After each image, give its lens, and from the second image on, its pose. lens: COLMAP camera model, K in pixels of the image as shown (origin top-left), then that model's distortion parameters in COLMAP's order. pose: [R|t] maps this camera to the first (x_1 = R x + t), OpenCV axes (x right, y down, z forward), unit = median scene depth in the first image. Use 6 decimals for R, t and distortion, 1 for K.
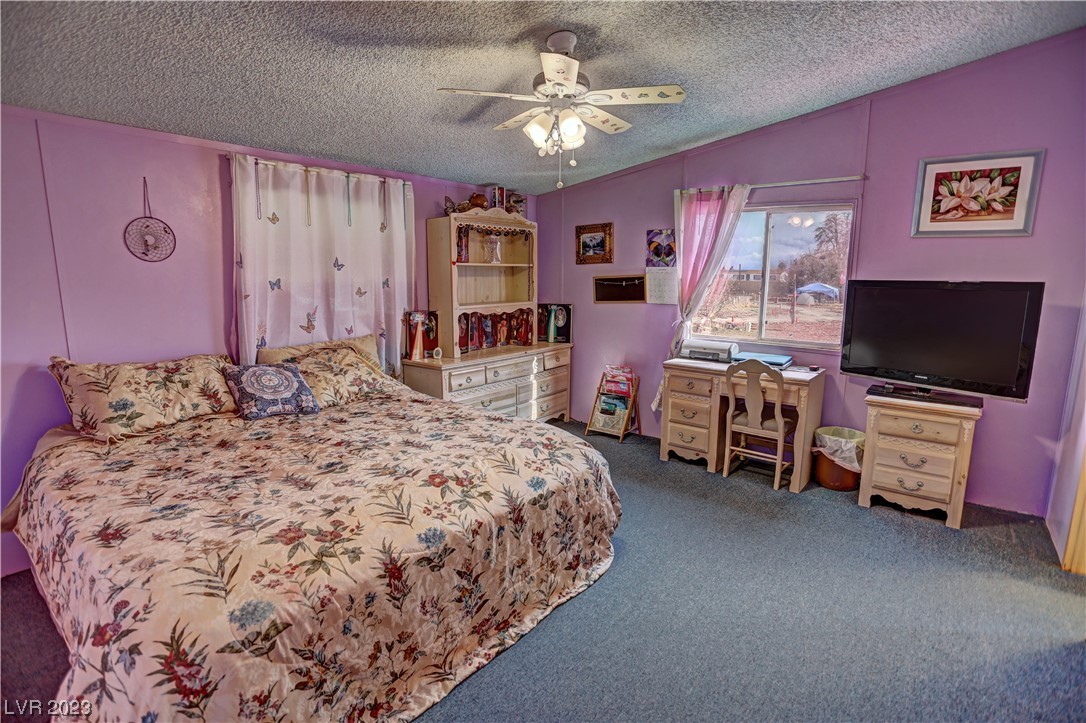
lens RADIAL K [[526.8, 0, 543.0], [0, 526.8, 361.5], [0, 0, 1]] dist [-0.072731, 0.031372]
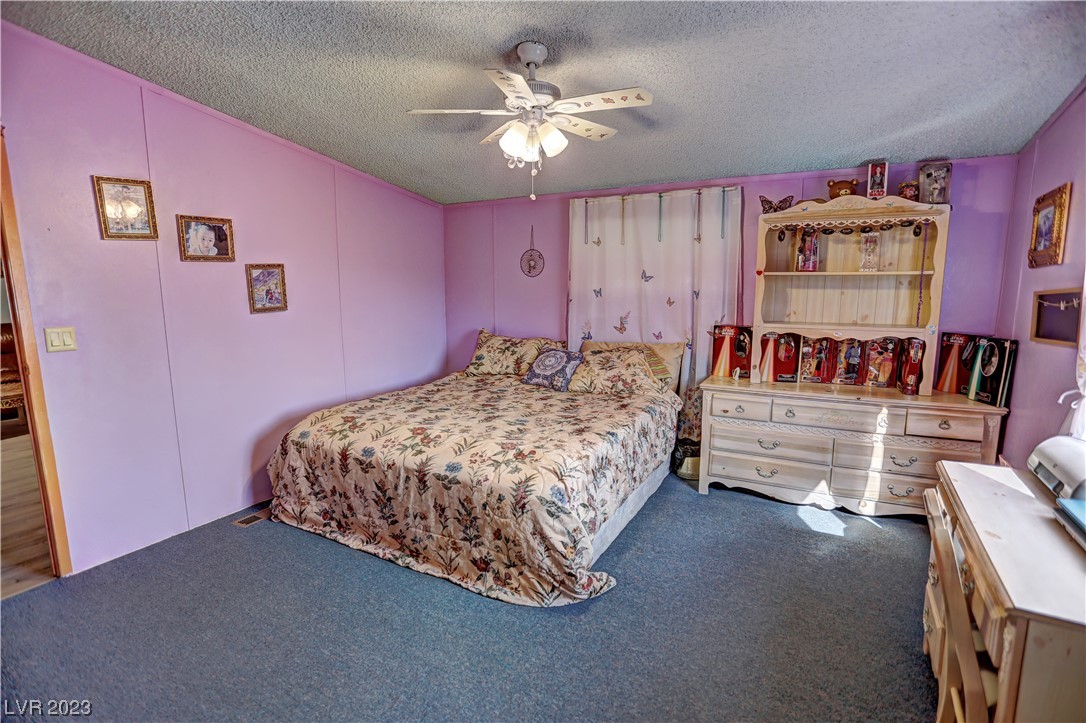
lens RADIAL K [[526.8, 0, 543.0], [0, 526.8, 361.5], [0, 0, 1]] dist [-0.072731, 0.031372]
pose [[0.174961, 0.141668, -0.974330, 0.969541], [-0.153051, 0.981478, 0.115224, -0.140673], [0.972607, 0.128963, 0.193403, 0.808409]]
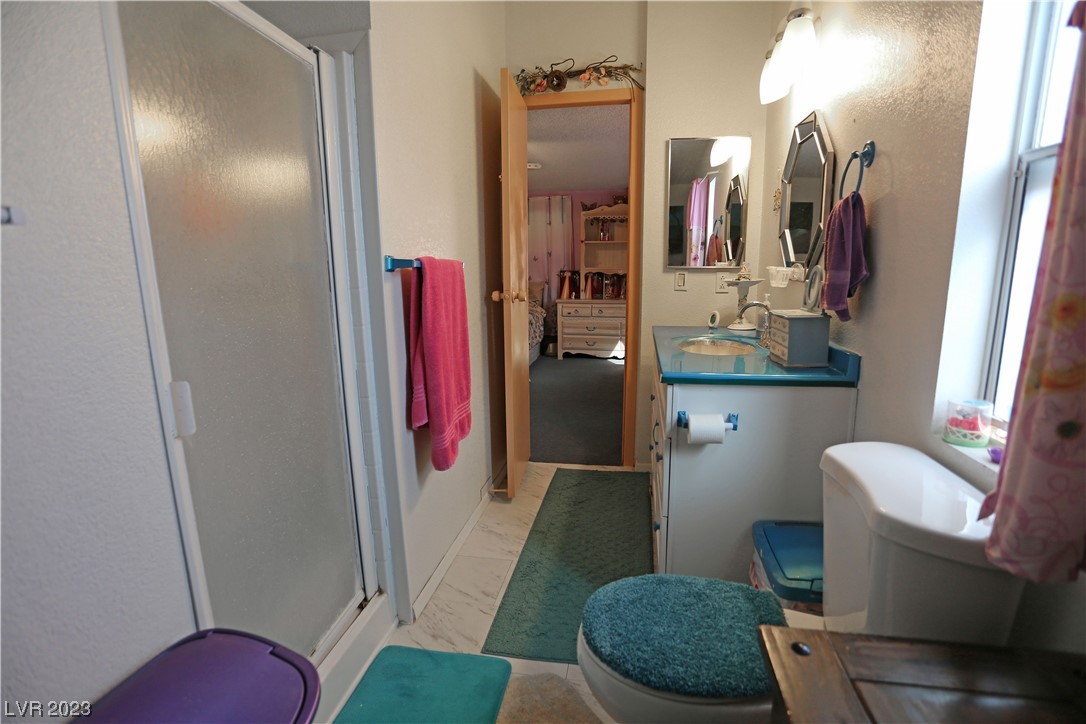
lens RADIAL K [[526.8, 0, 543.0], [0, 526.8, 362.0], [0, 0, 1]] dist [-0.072731, 0.031372]
pose [[0.488464, 0.155407, -0.858634, 1.990109], [-0.129912, 0.985998, 0.104554, 0.050493], [0.862859, 0.060476, 0.501813, 0.123826]]
